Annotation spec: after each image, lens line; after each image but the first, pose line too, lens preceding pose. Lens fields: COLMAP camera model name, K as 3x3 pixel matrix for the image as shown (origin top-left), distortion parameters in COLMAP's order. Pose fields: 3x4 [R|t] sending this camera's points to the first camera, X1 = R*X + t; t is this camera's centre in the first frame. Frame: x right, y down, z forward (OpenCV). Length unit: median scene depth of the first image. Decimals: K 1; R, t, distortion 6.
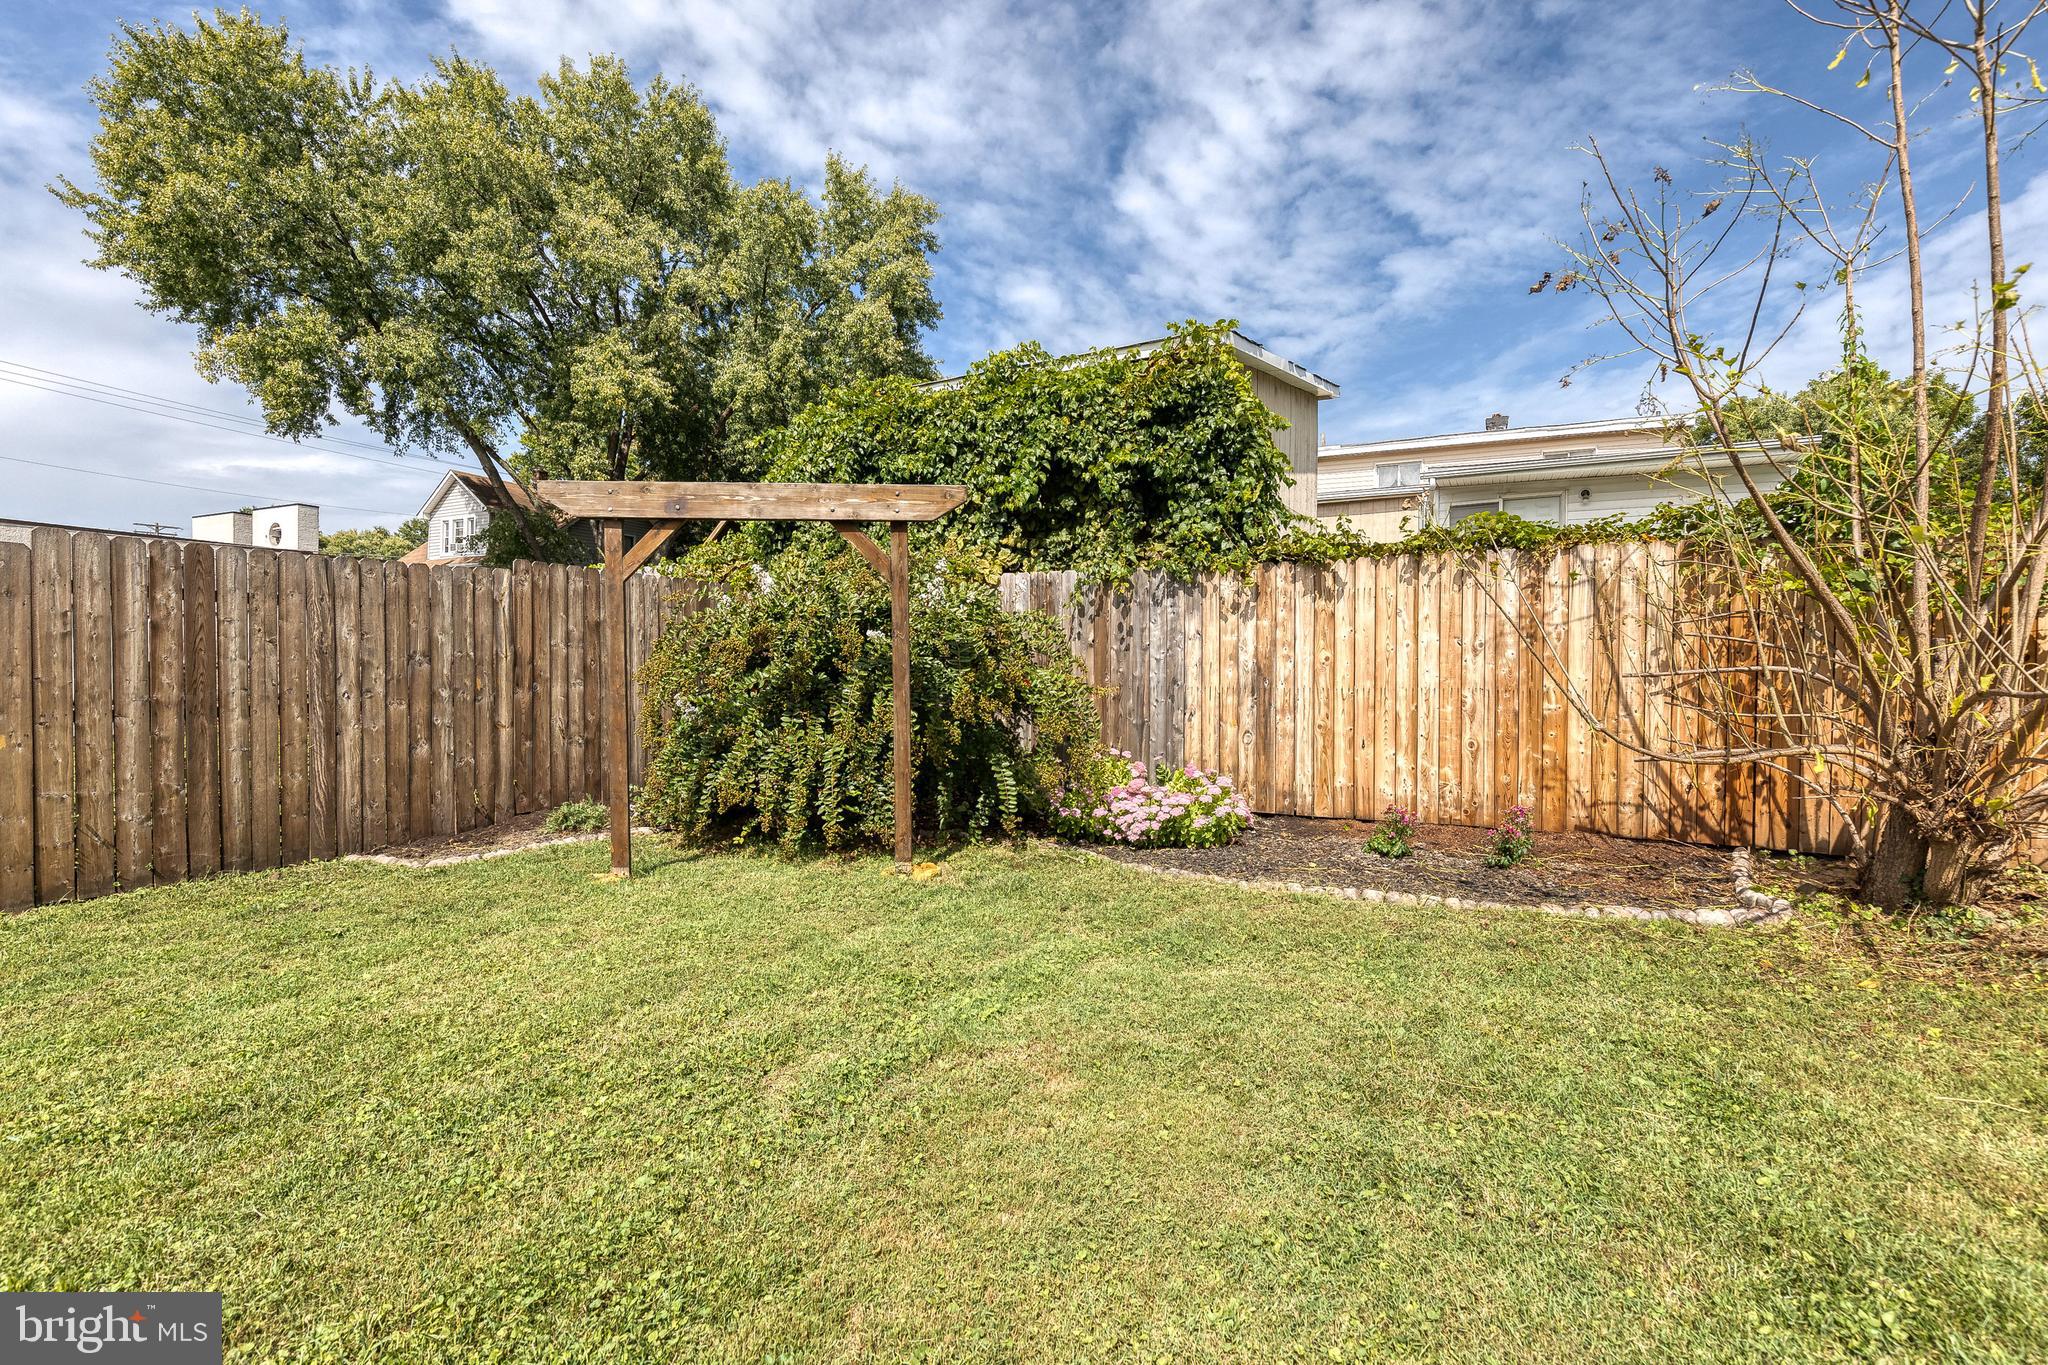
lens RADIAL K [[925.6, 0, 1030.6], [0, 925.6, 687.9], [0, 0, 1]] dist [0.001560, 0.000398]
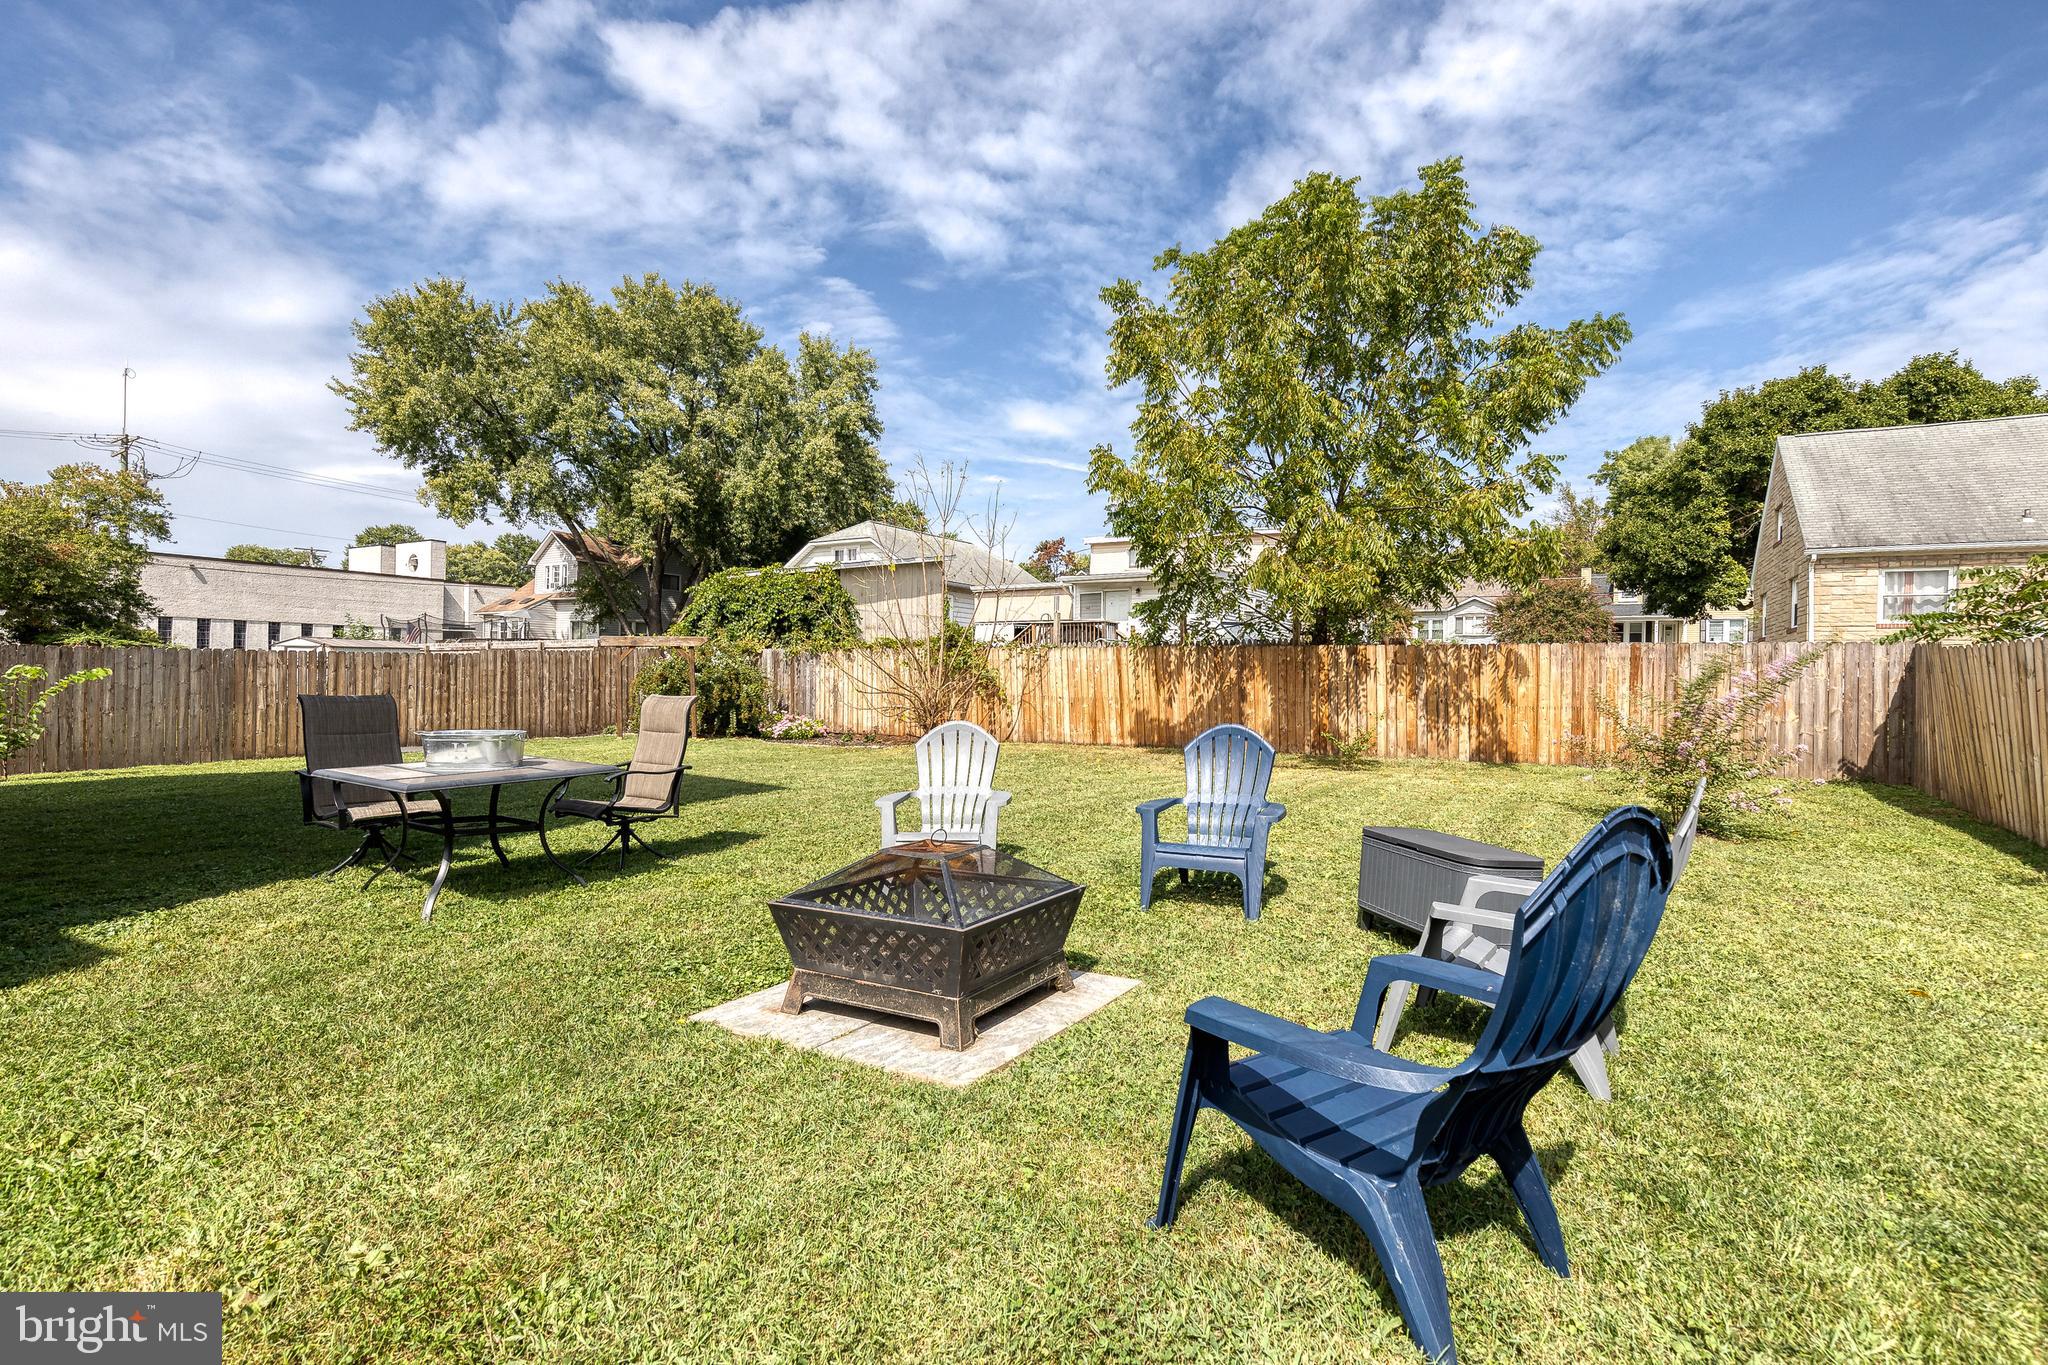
lens RADIAL K [[925.6, 0, 1030.6], [0, 925.6, 687.9], [0, 0, 1]] dist [0.001560, 0.000398]
pose [[0.997665, 0.009633, -0.067616, 0.292855], [-0.009777, 0.999951, -0.001800, -0.002936], [0.067596, 0.002457, 0.997710, -0.525267]]
